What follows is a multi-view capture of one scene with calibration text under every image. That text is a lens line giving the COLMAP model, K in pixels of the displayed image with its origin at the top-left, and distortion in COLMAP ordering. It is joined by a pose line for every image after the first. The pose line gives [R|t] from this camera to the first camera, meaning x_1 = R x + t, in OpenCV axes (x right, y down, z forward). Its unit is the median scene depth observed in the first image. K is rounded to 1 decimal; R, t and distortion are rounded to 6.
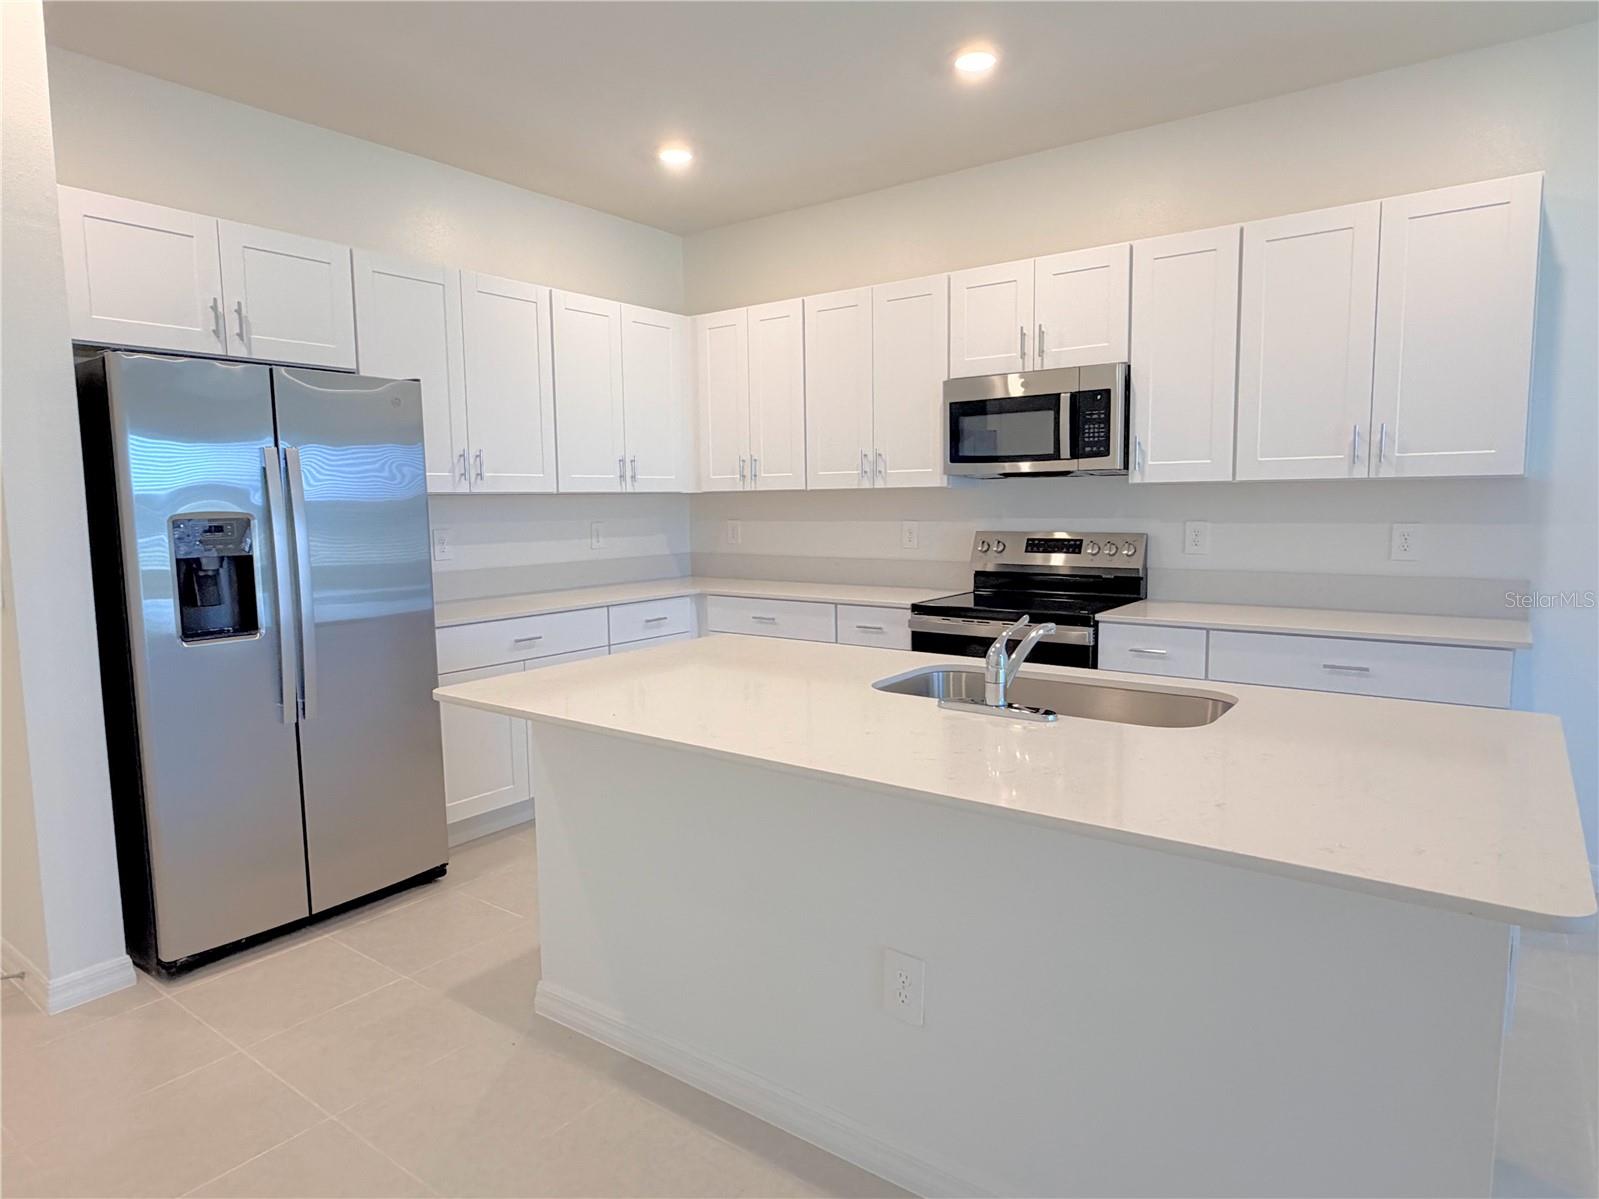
lens RADIAL K [[963.9, 0, 801.6], [0, 963.9, 600.1], [0, 0, 1]] dist [0.008775, 0.001074]
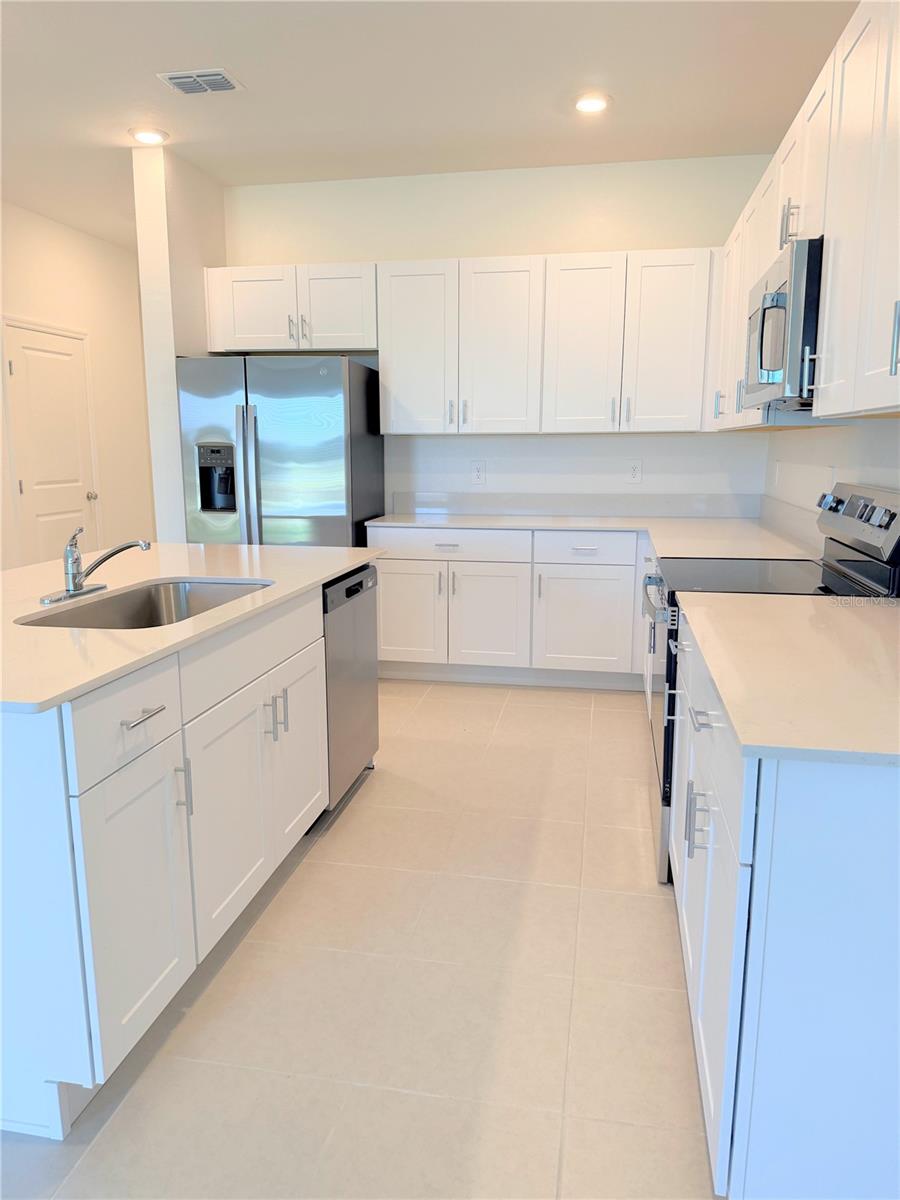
lens RADIAL K [[846.1, 0, 452.5], [0, 846.1, 598.8], [0, 0, 1]] dist [0.091495, -0.001050]
pose [[0.423644, 0.180602, -0.887642, 0.744949], [-0.101844, 0.983206, 0.151439, -0.062646], [0.900085, 0.026244, 0.434923, 0.485936]]
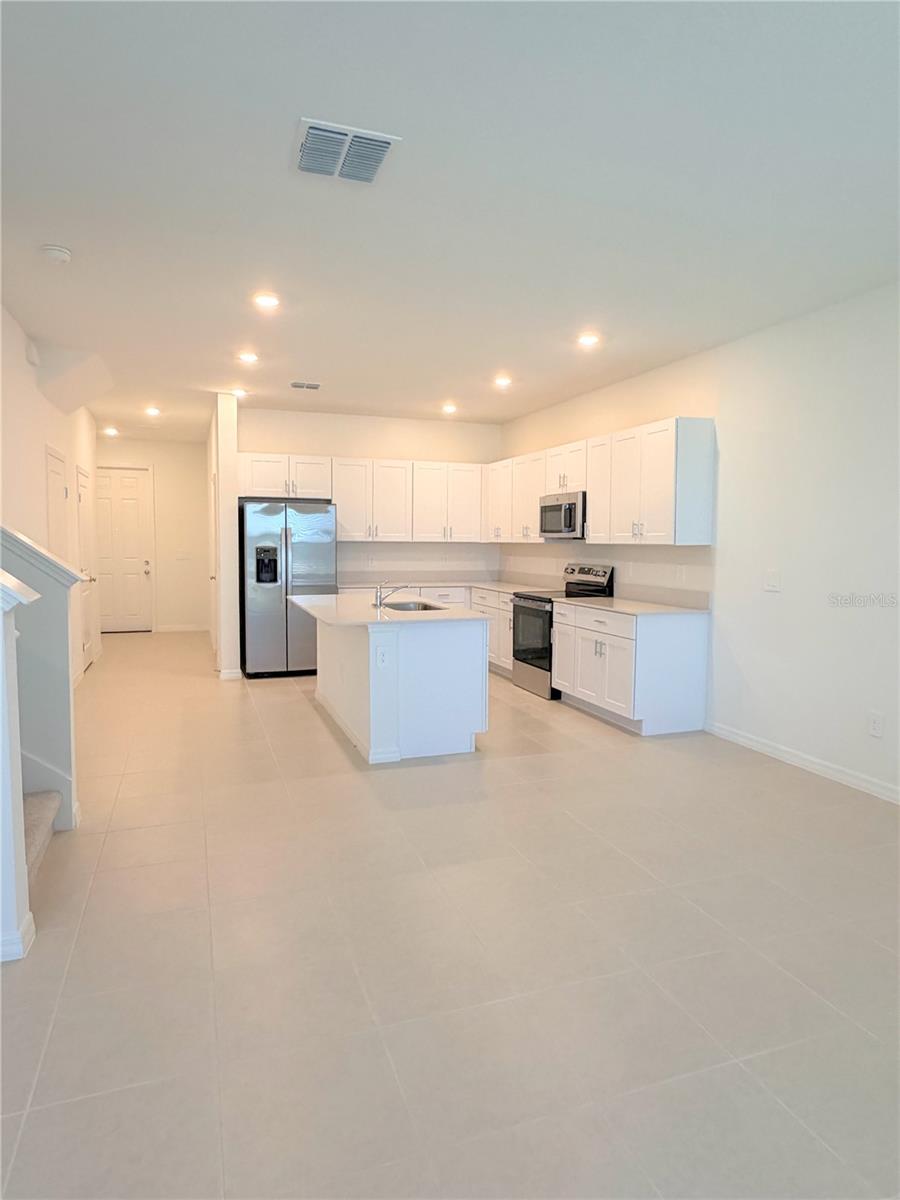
lens RADIAL K [[723.4, 0, 450.9], [0, 723.4, 598.1], [0, 0, 1]] dist [0.008775, 0.001074]
pose [[0.831908, 0.064775, -0.551119, 0.958211], [-0.079176, 0.996858, -0.002351, 0.034227], [0.549235, 0.045591, 0.834423, -0.553234]]
